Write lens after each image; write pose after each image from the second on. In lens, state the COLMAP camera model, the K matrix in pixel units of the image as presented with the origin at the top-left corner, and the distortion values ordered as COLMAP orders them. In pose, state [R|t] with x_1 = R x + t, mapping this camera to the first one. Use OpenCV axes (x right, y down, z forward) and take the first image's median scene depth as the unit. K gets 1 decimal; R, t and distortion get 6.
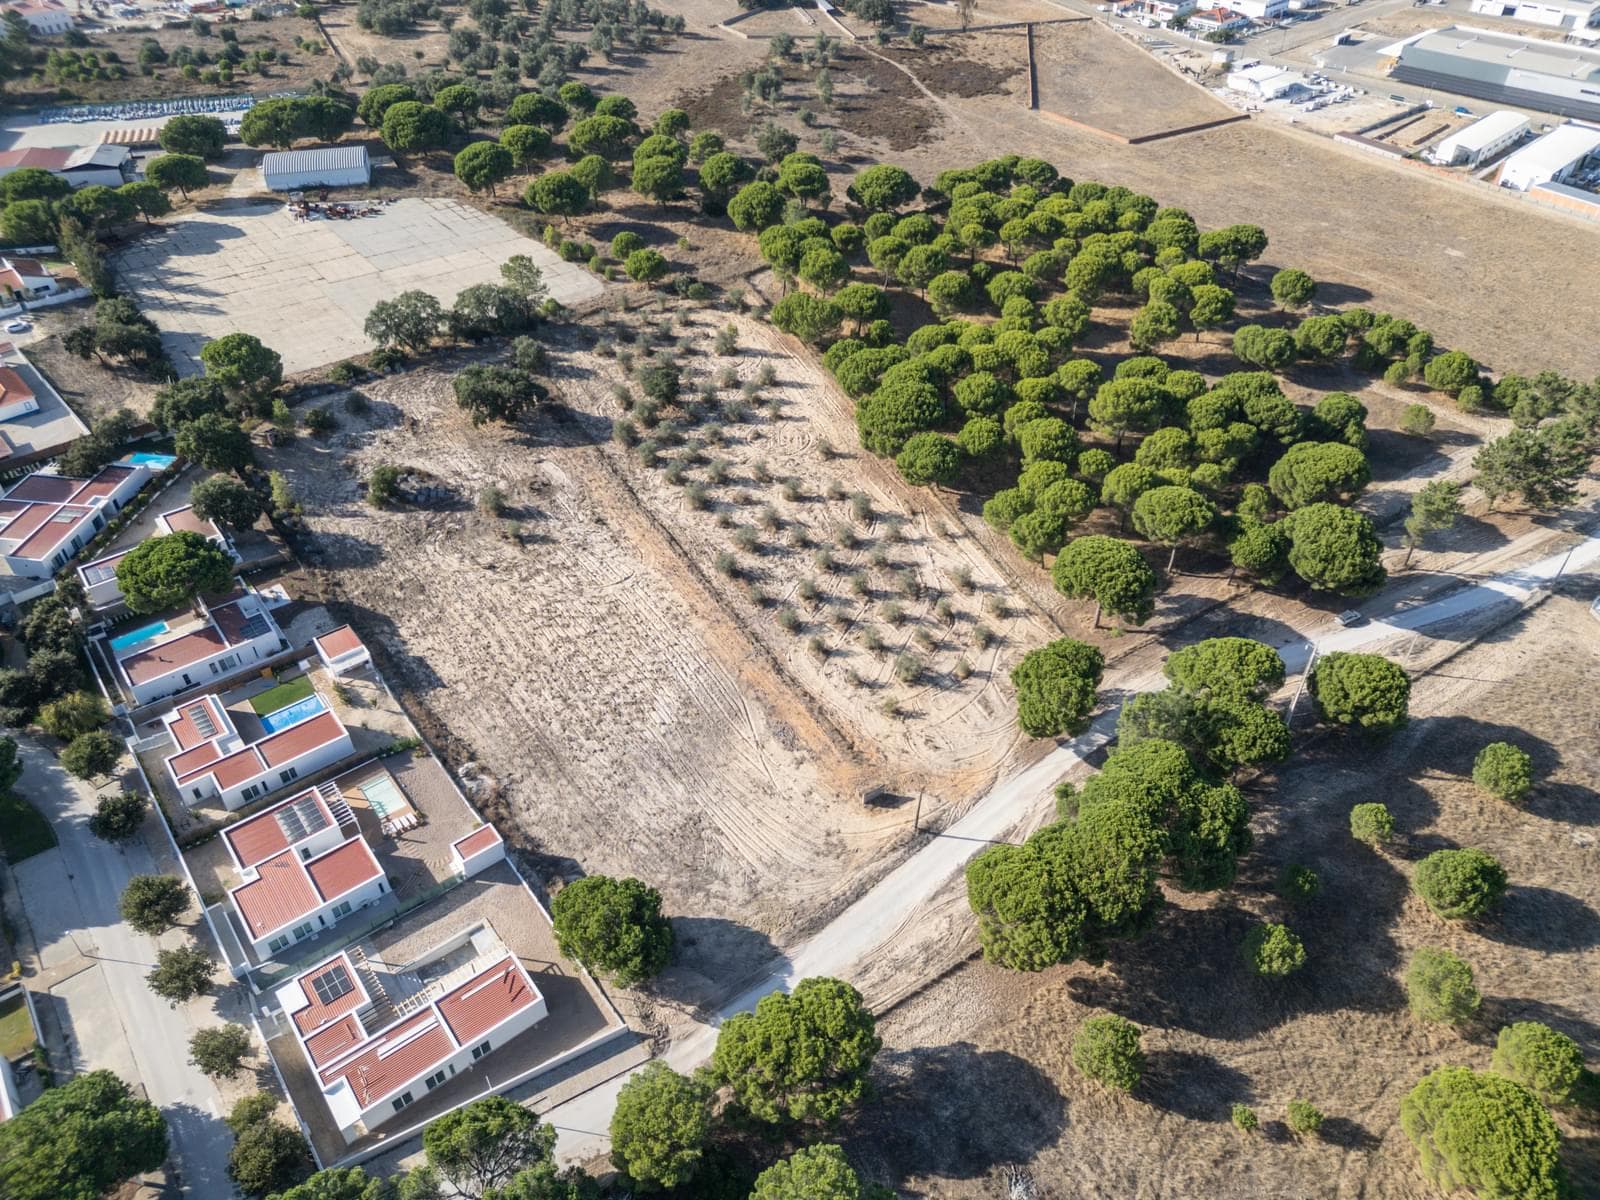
lens RADIAL K [[1116.6, 0, 800.0], [0, 1116.6, 600.0], [0, 0, 1]] dist [0.080612, -0.083483]
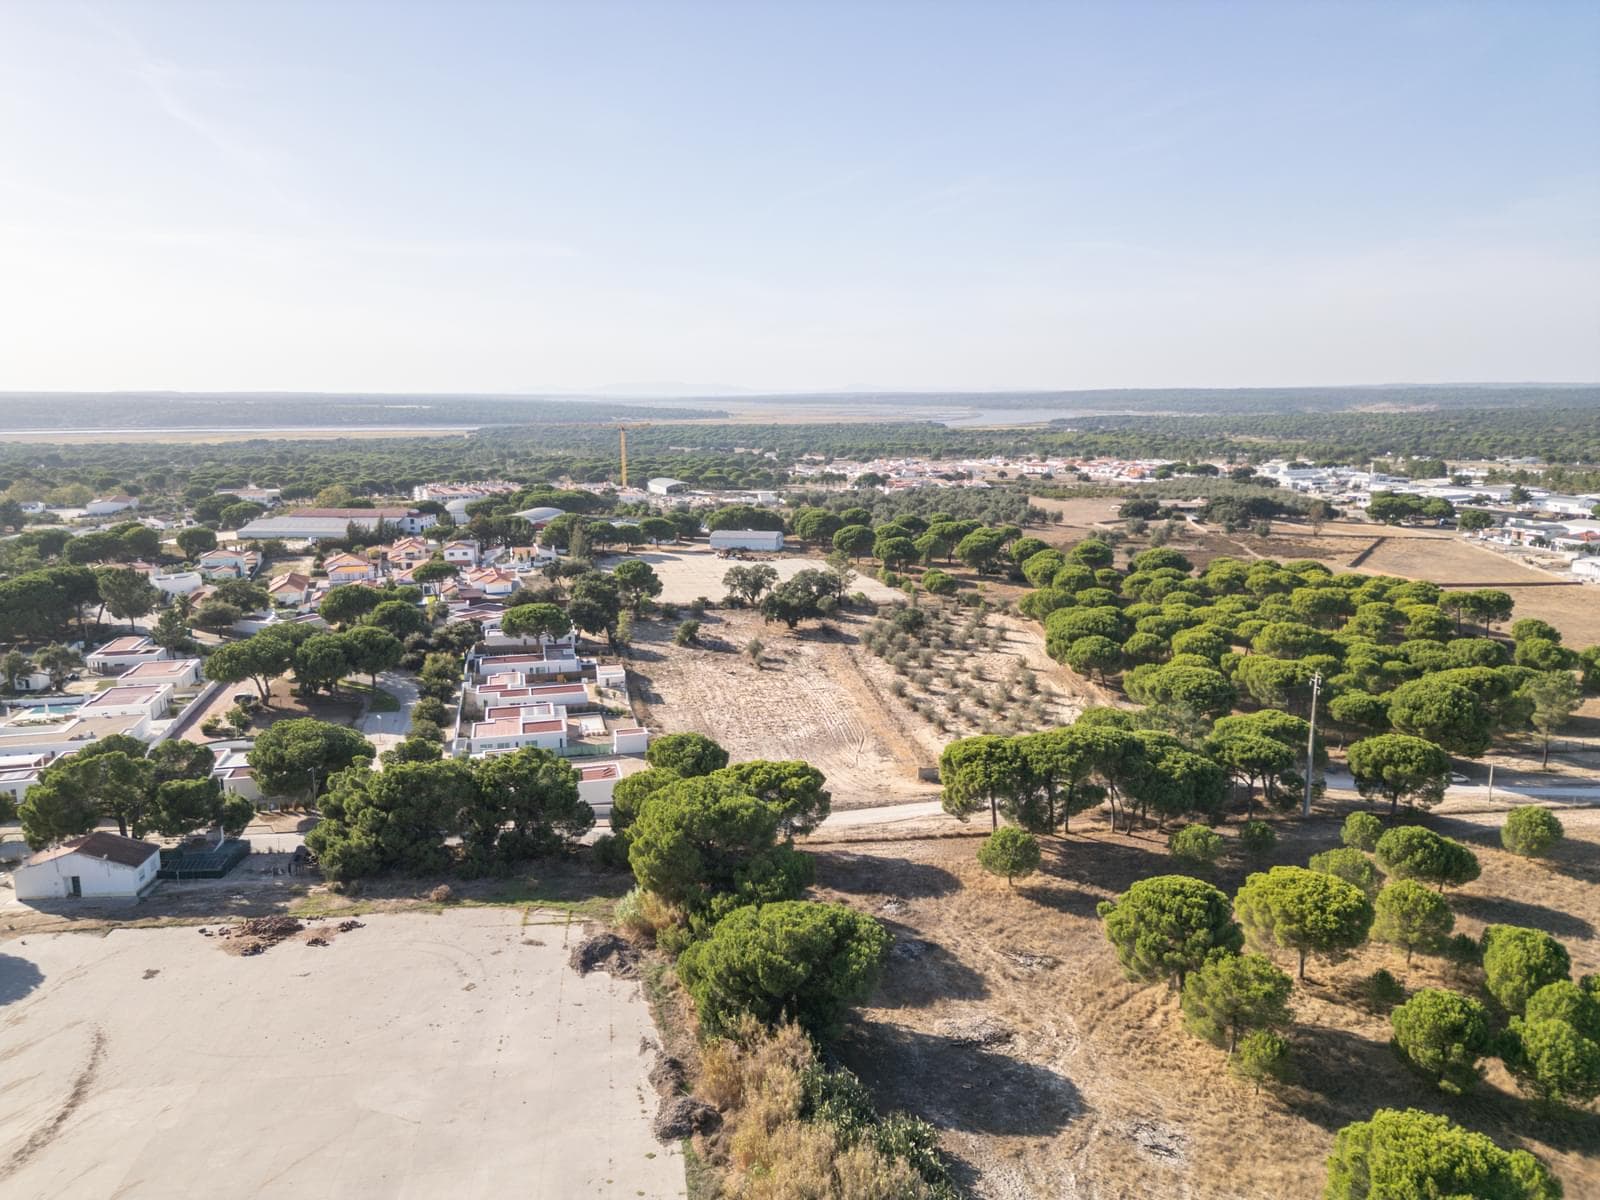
lens RADIAL K [[1116.6, 0, 800.0], [0, 1116.6, 600.0], [0, 0, 1]] dist [0.080612, -0.083483]
pose [[0.914223, 0.070979, -0.398946, 0.310170], [-0.259005, 0.859522, -0.440612, 0.440884], [0.311628, 0.506146, 0.804179, -0.089394]]
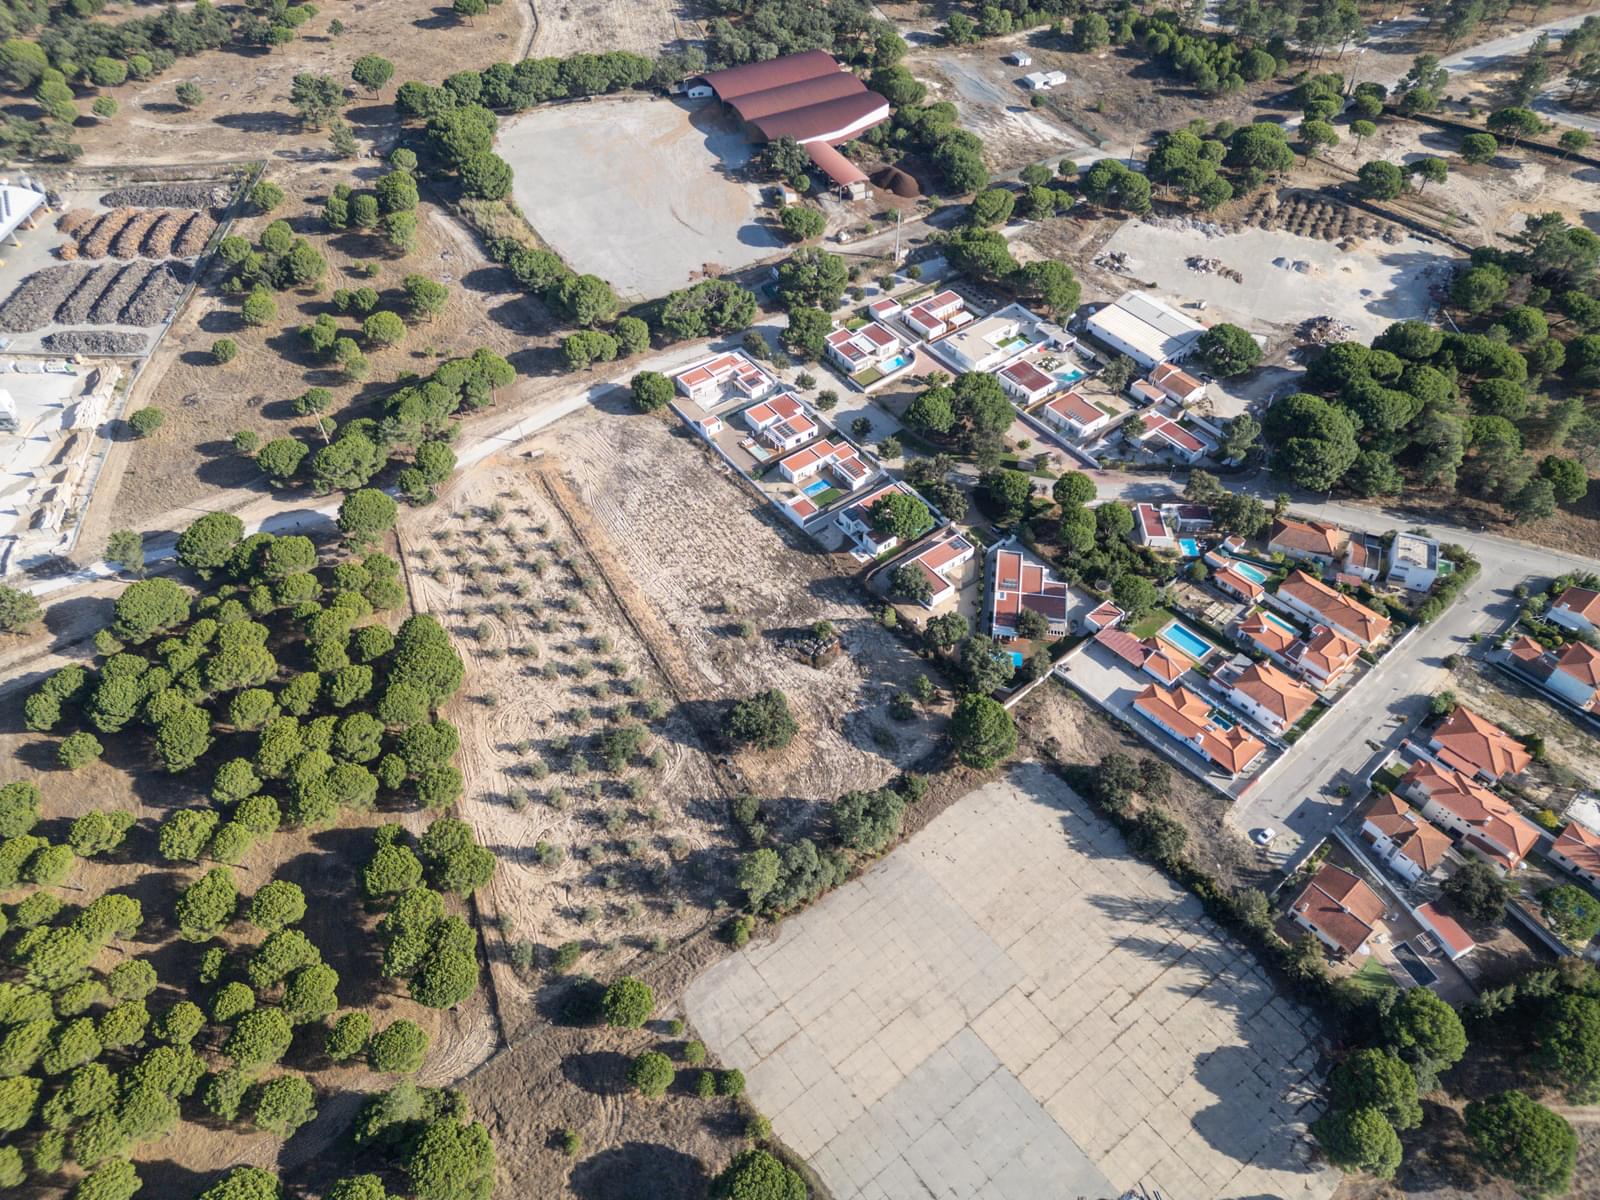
lens RADIAL K [[1116.6, 0, 800.0], [0, 1116.6, 600.0], [0, 0, 1]] dist [0.080612, -0.083483]
pose [[-0.999731, -0.016132, 0.016690, -0.365836], [0.016051, 0.038923, 0.999113, -1.497576], [-0.016767, 0.999112, -0.038654, 1.026487]]
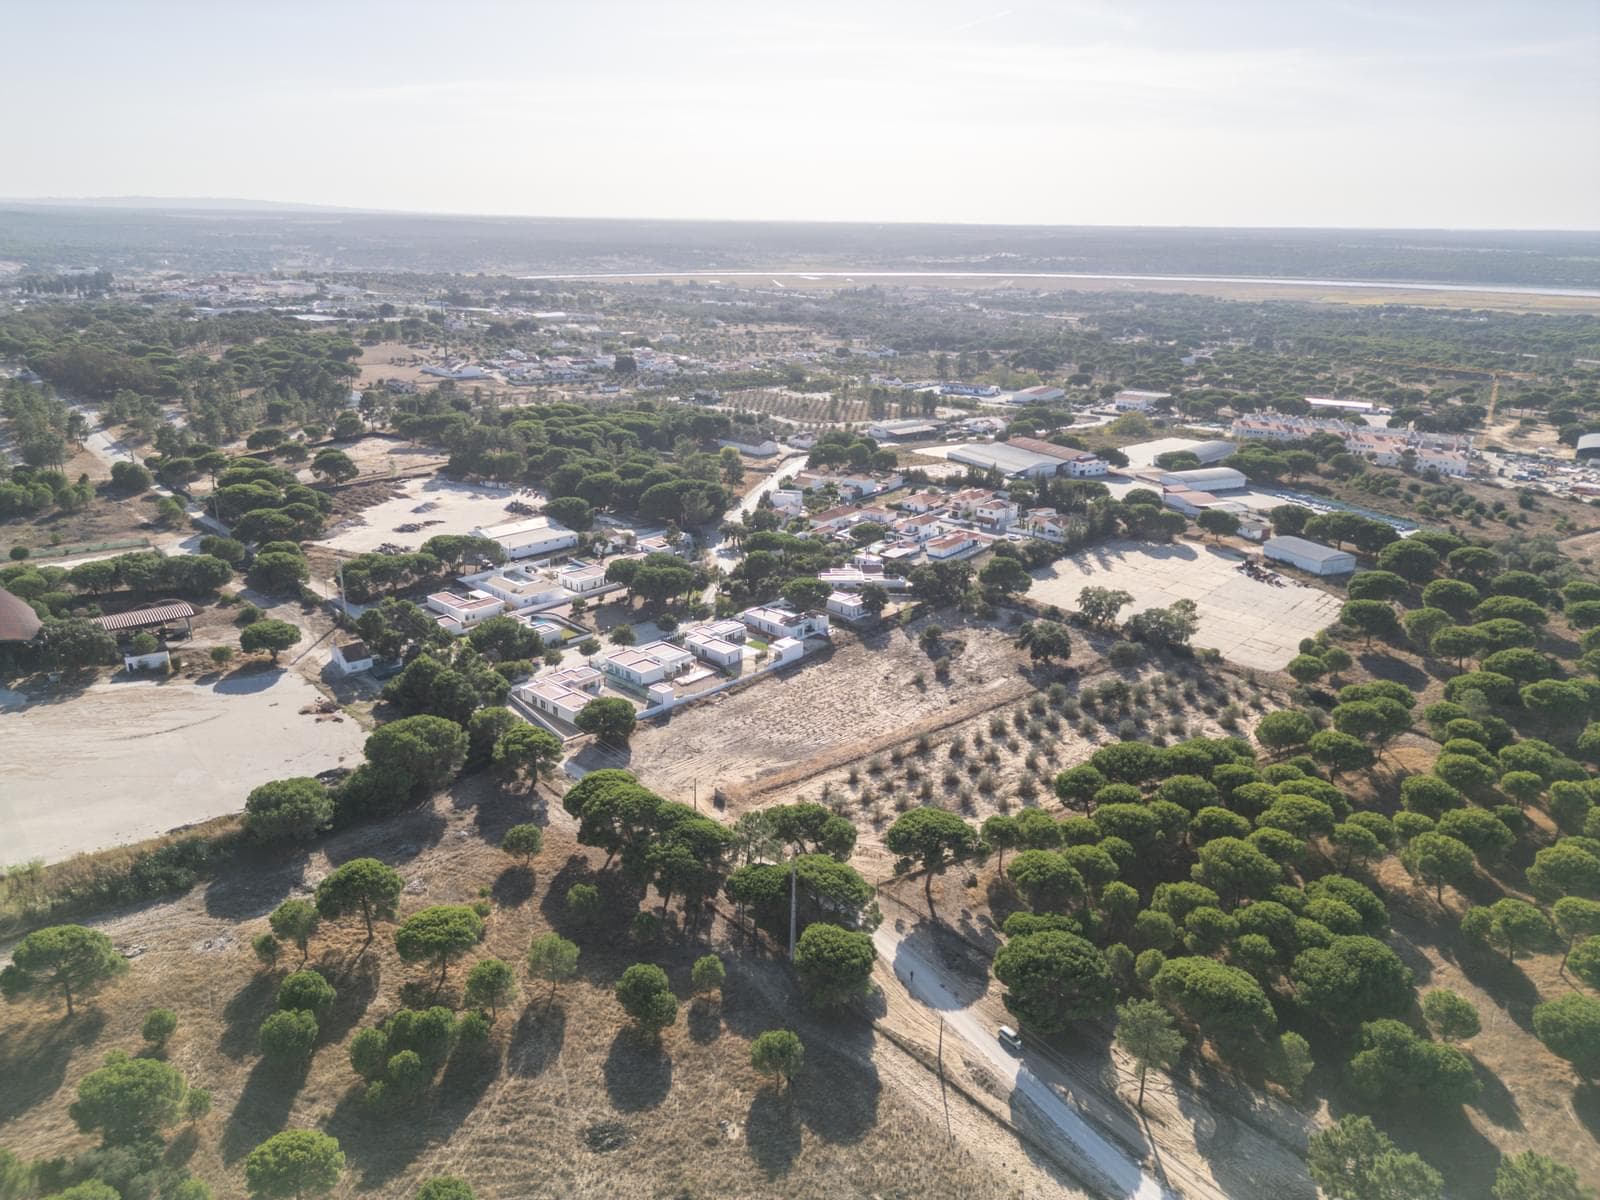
lens RADIAL K [[1116.6, 0, 800.0], [0, 1116.6, 600.0], [0, 0, 1]] dist [0.080612, -0.083483]
pose [[0.149224, 0.318993, -0.935936, 1.119733], [-0.648499, 0.746109, 0.150900, -0.261667], [0.746446, 0.584435, 0.318204, 0.313747]]
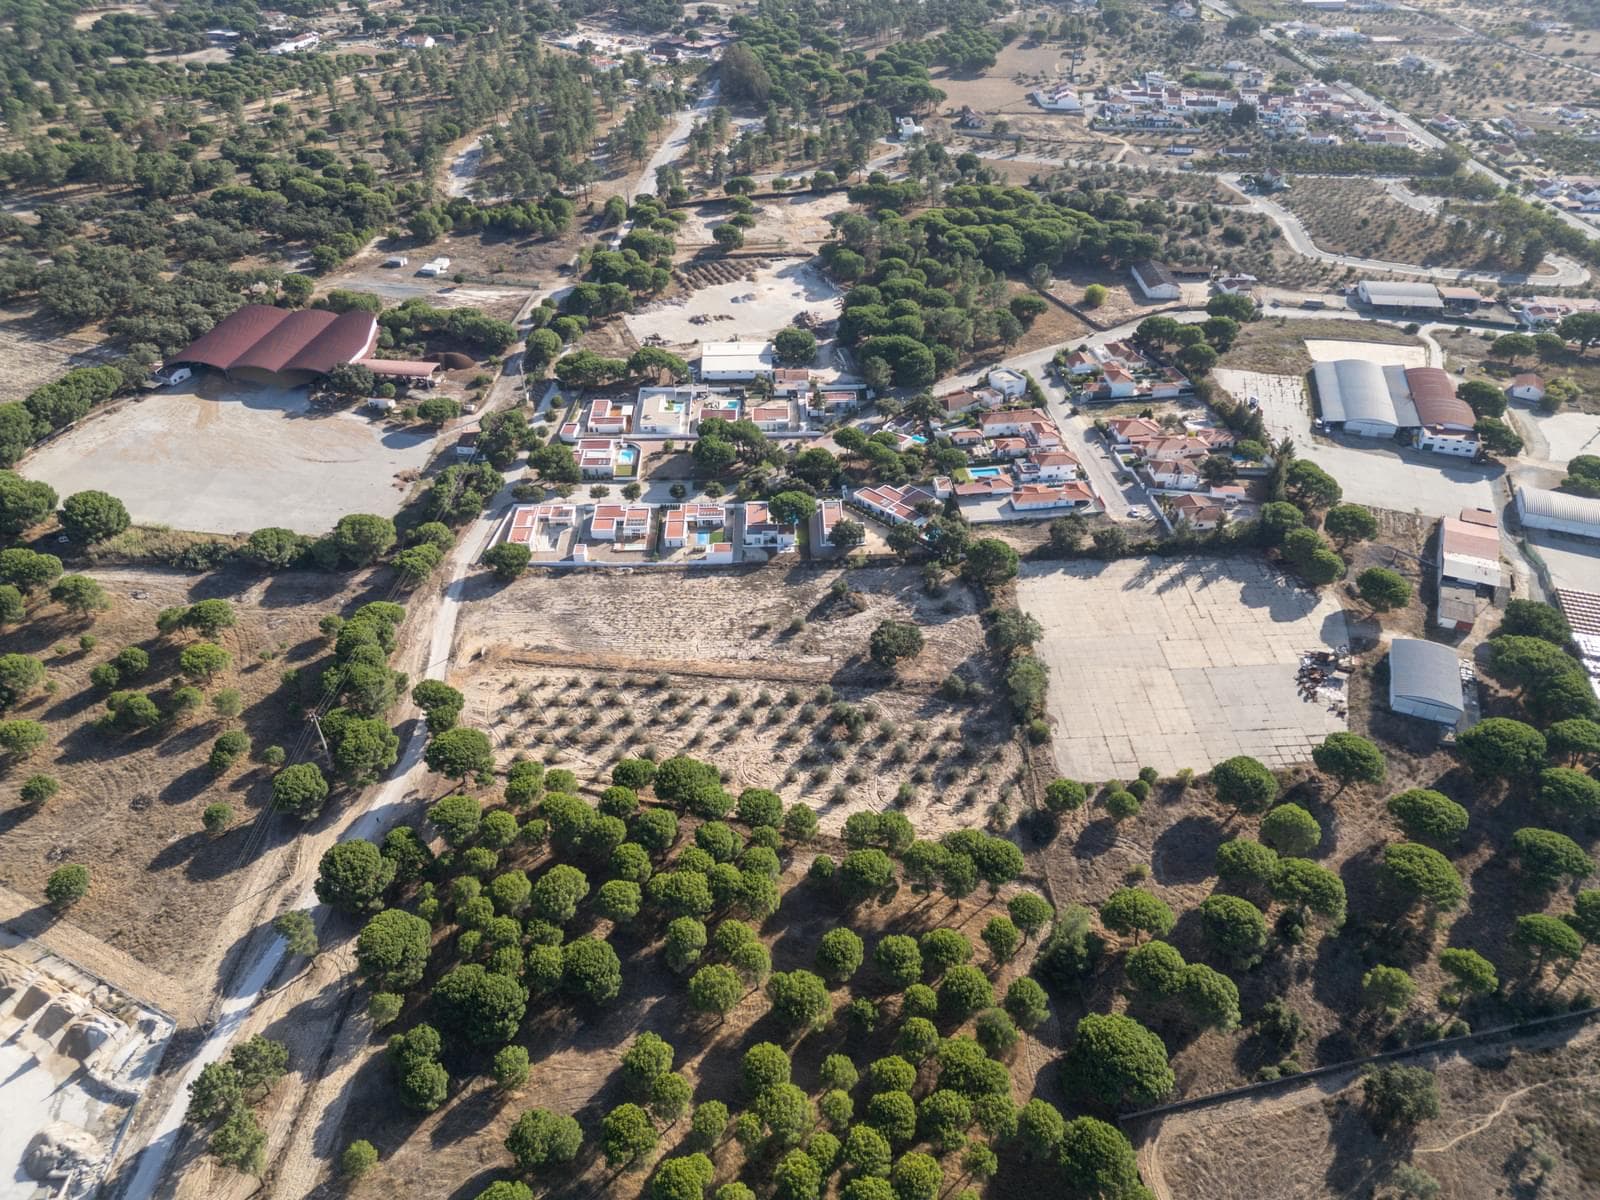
lens RADIAL K [[1116.6, 0, 800.0], [0, 1116.6, 600.0], [0, 0, 1]] dist [0.080612, -0.083483]
pose [[-0.597719, 0.485561, -0.637936, 0.792941], [-0.517254, 0.374380, 0.769602, -1.414899], [0.612519, 0.789981, 0.027384, 0.936132]]
